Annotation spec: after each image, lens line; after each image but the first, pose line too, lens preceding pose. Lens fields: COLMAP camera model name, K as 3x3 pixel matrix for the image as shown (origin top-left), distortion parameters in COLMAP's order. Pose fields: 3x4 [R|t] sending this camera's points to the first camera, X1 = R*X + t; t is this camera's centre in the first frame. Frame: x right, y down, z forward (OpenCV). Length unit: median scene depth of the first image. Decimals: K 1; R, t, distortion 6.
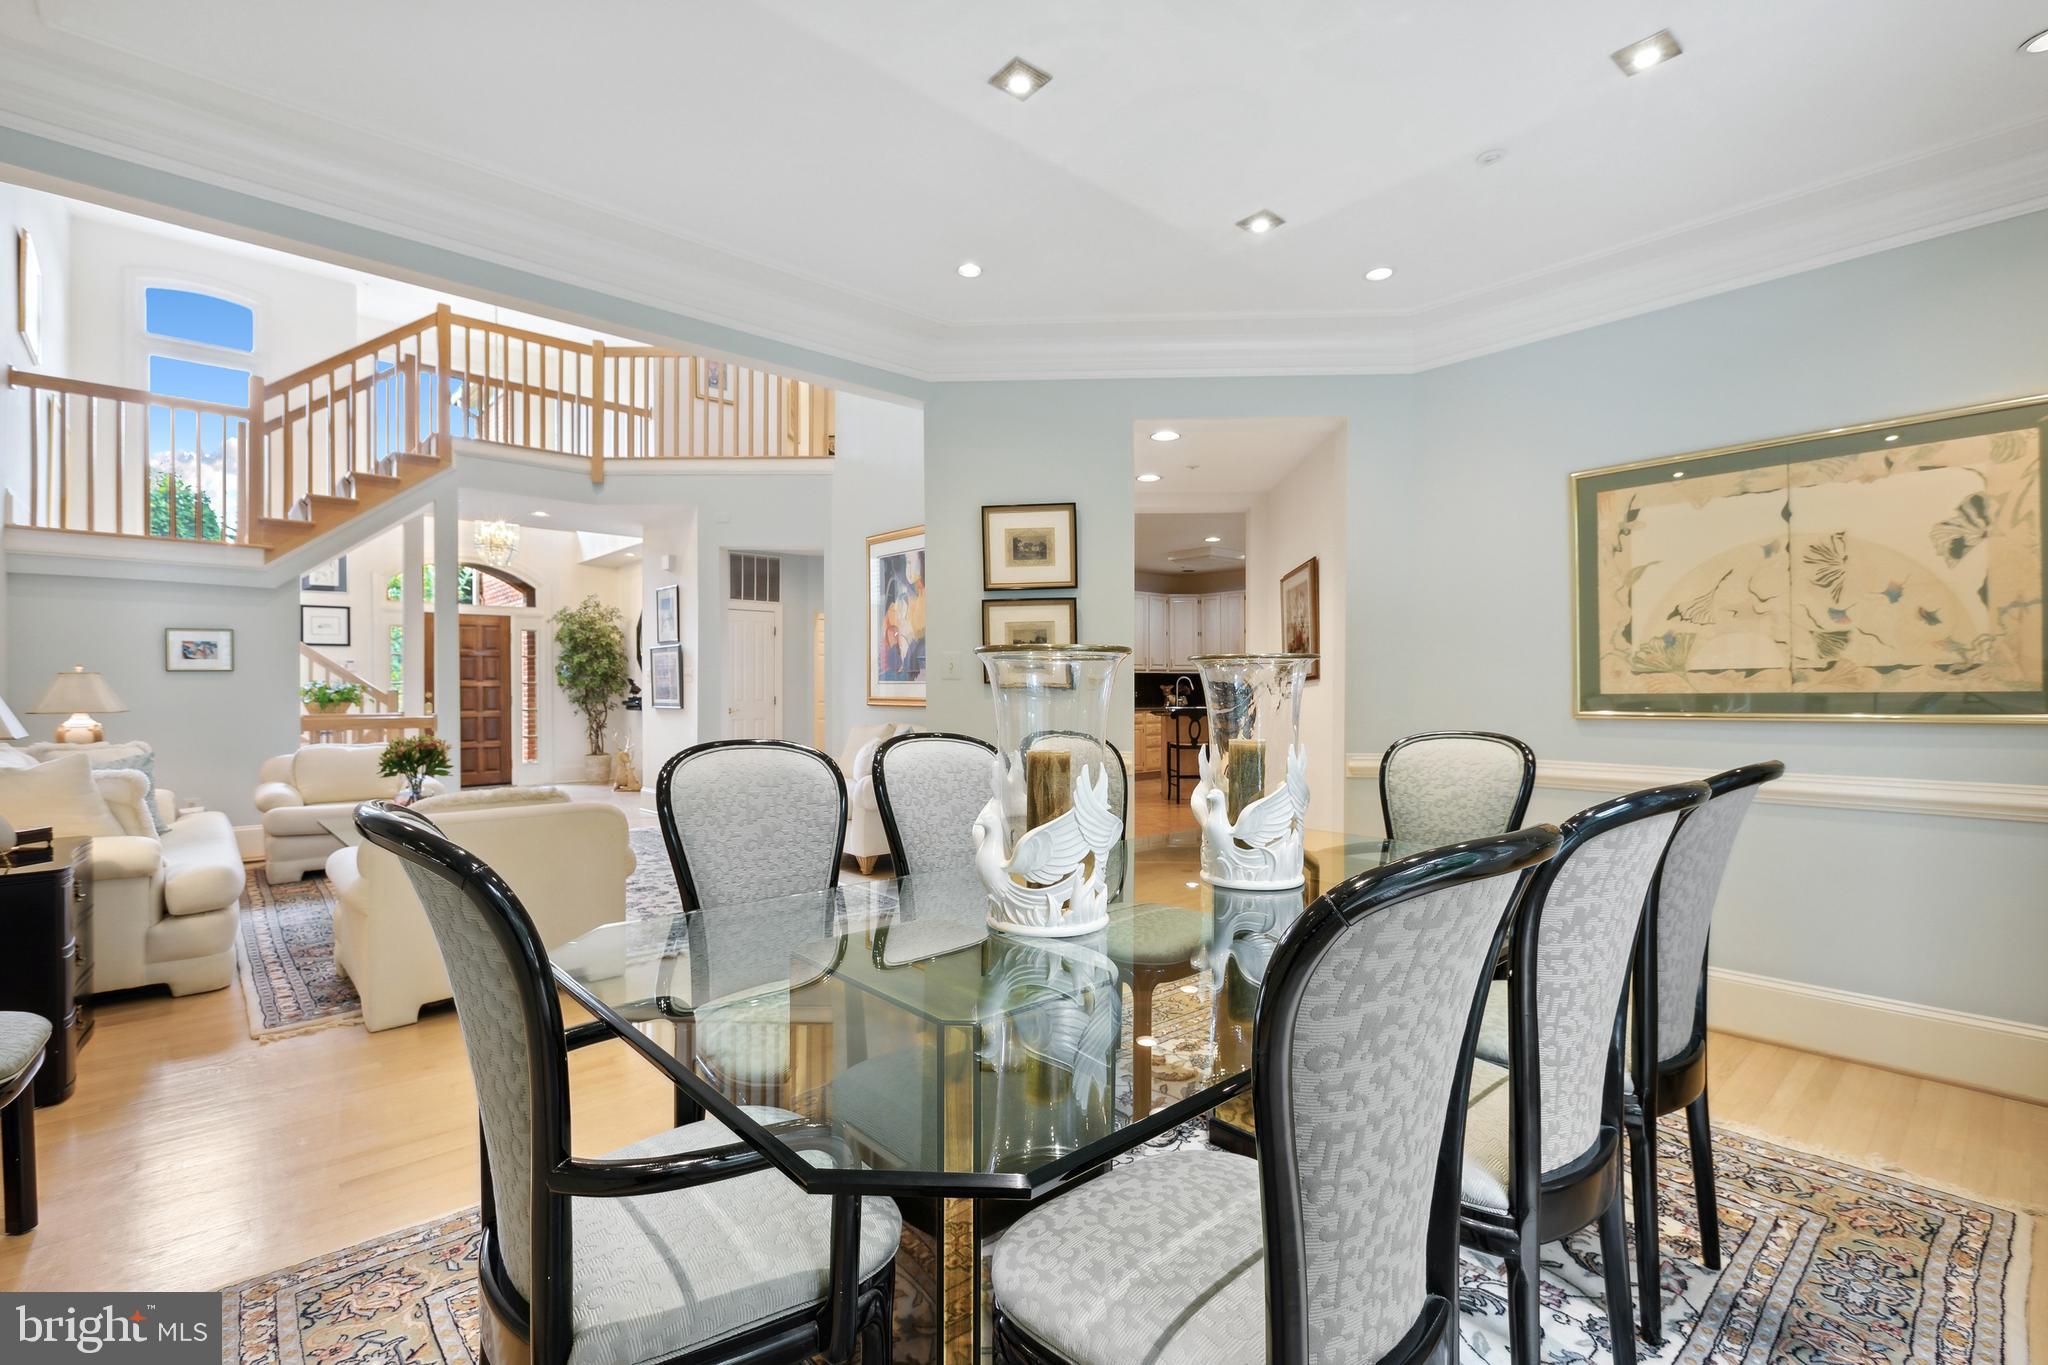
lens RADIAL K [[946.1, 0, 1042.0], [0, 946.1, 680.2], [0, 0, 1]] dist [0.004100, -0.003934]
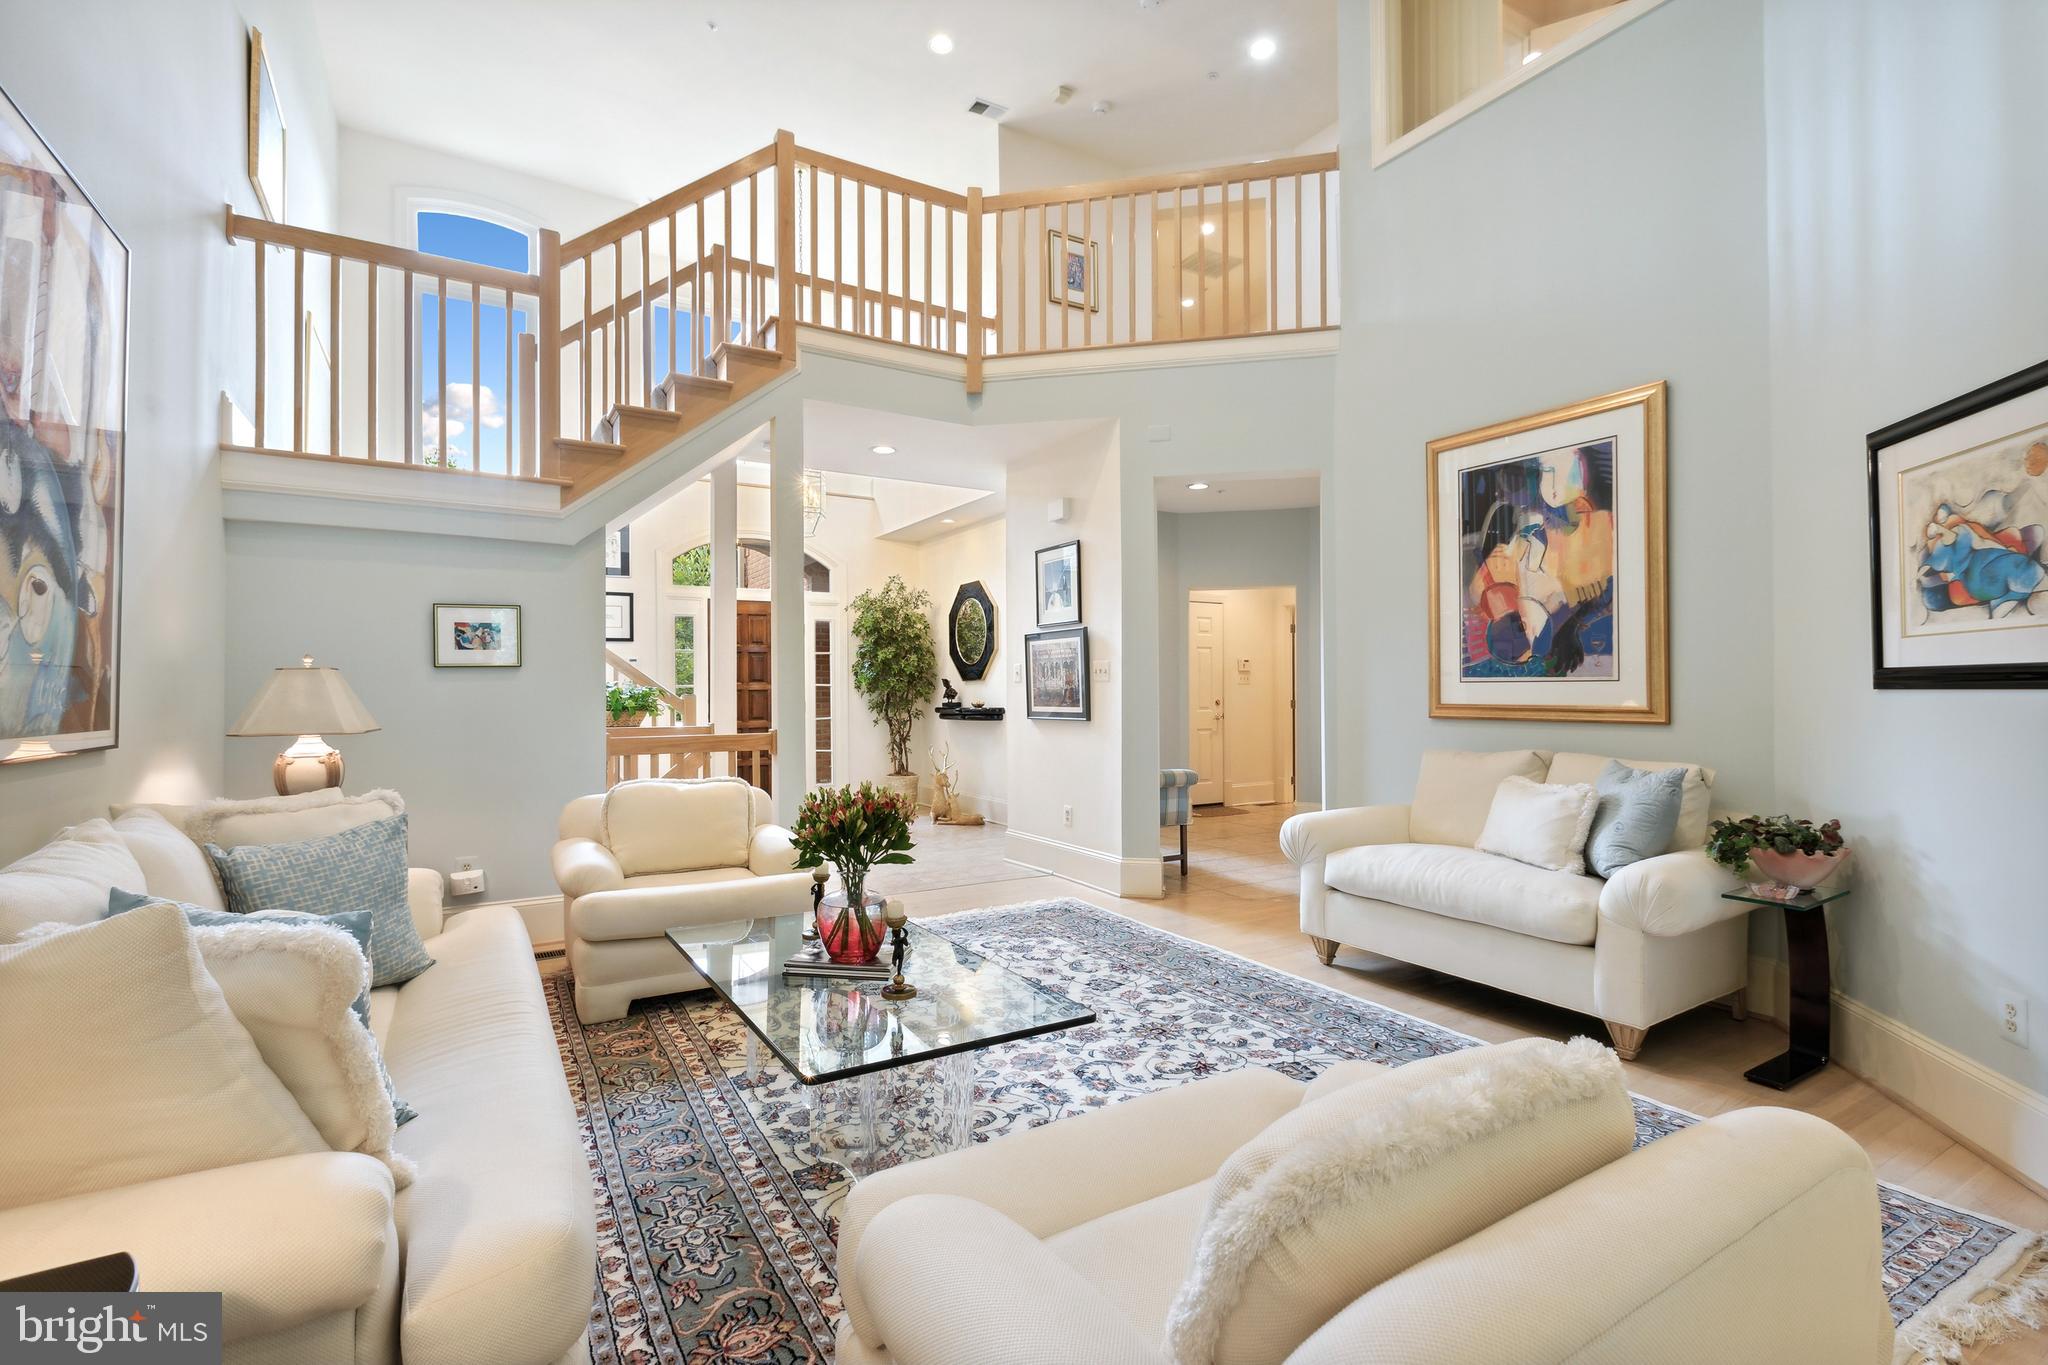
lens RADIAL K [[946.1, 0, 1021.9], [0, 946.1, 672.6], [0, 0, 1]] dist [0.004100, -0.003934]
pose [[0.980522, -0.007006, -0.196285, -0.305038], [0.004838, 0.999922, -0.011520, 0.002960], [0.196350, 0.010346, 0.980479, 0.335984]]
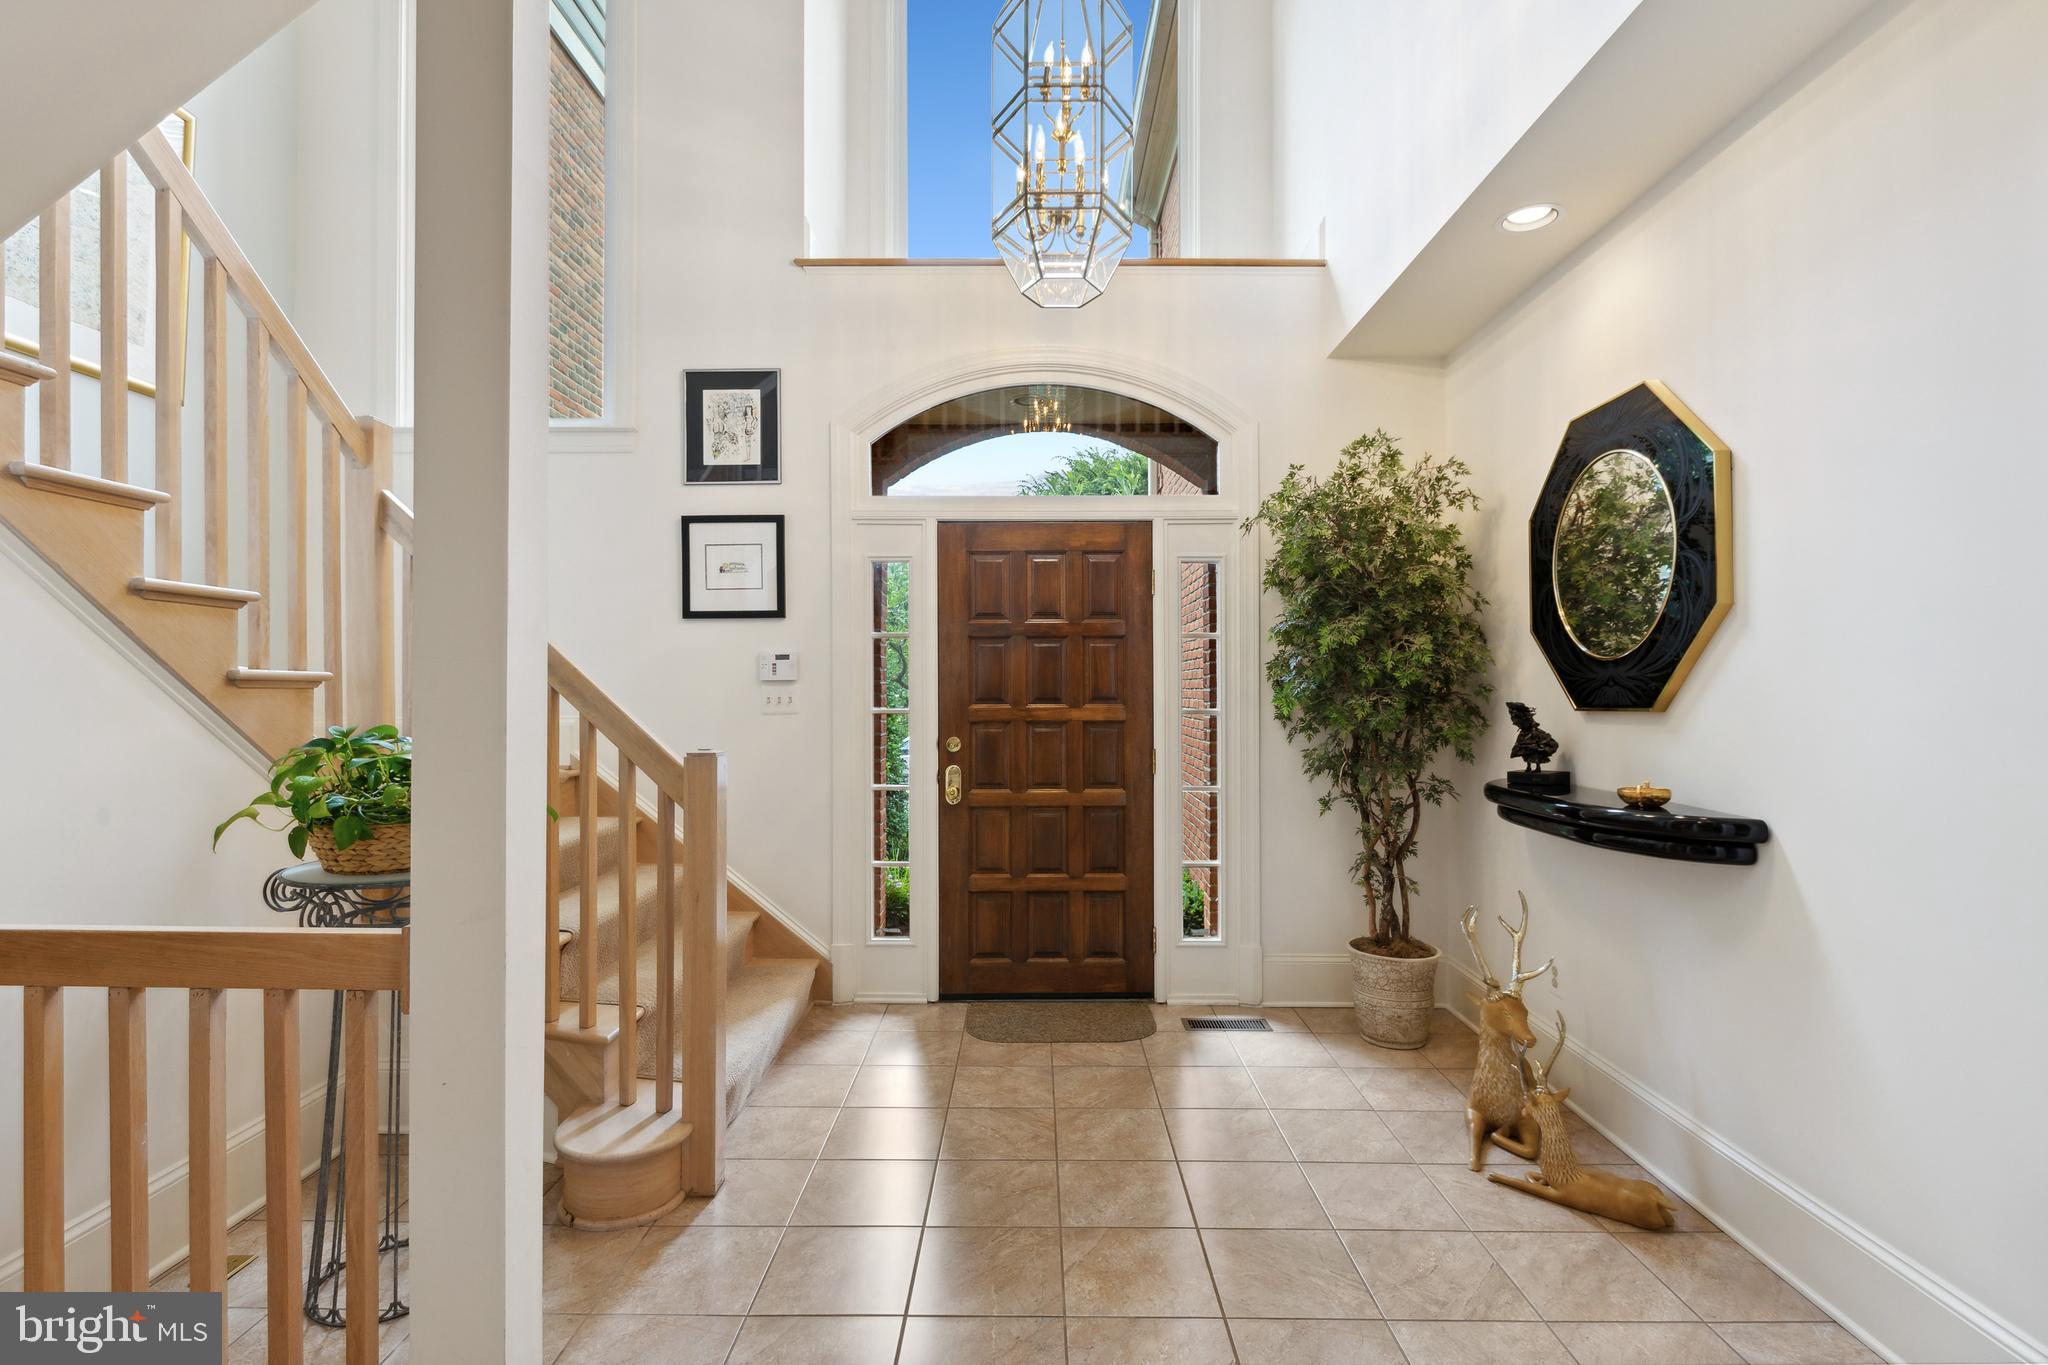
lens RADIAL K [[969.6, 0, 1017.1], [0, 969.6, 683.9], [0, 0, 1]] dist [-0.010677, -0.000525]
pose [[0.730397, 0.000361, -0.683023, -0.493223], [0.001861, 0.999995, 0.002519, -0.011561], [0.683020, -0.003111, 0.730393, 0.986066]]
